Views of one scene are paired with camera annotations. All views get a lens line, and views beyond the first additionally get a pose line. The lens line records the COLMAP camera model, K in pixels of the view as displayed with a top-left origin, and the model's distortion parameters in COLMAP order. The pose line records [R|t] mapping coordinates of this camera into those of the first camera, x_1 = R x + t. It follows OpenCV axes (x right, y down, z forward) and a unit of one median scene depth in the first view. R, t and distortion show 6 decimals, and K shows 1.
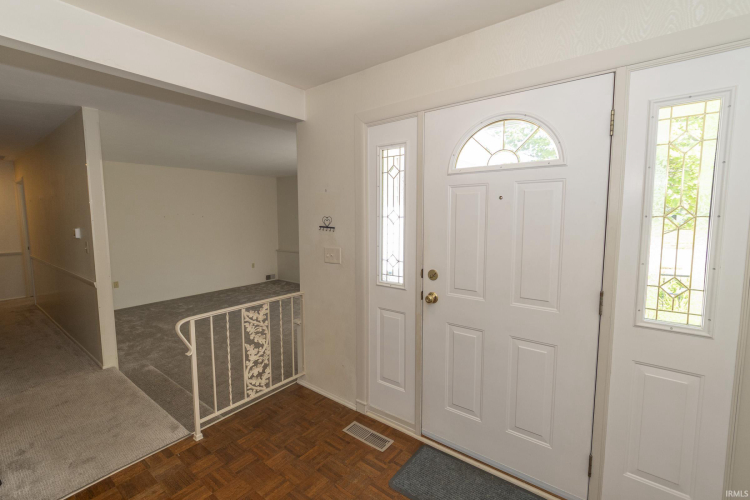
lens RADIAL K [[331.9, 0, 369.6], [0, 331.9, 250.3], [0, 0, 1]] dist [-0.001309, -0.000403]
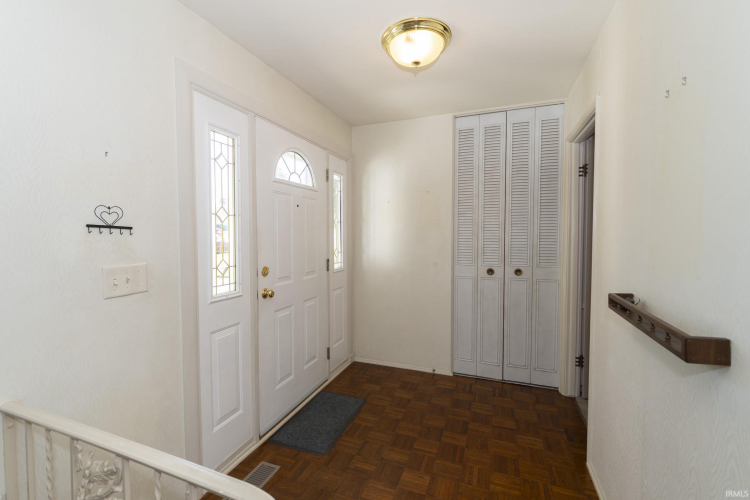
lens RADIAL K [[331.9, 0, 368.2], [0, 331.9, 243.0], [0, 0, 1]] dist [-0.001309, -0.000403]
pose [[-0.282955, -0.031802, 0.958606, -0.862569], [0.092111, 0.993930, 0.060162, -0.047182], [-0.954700, 0.105321, -0.278308, 0.914895]]
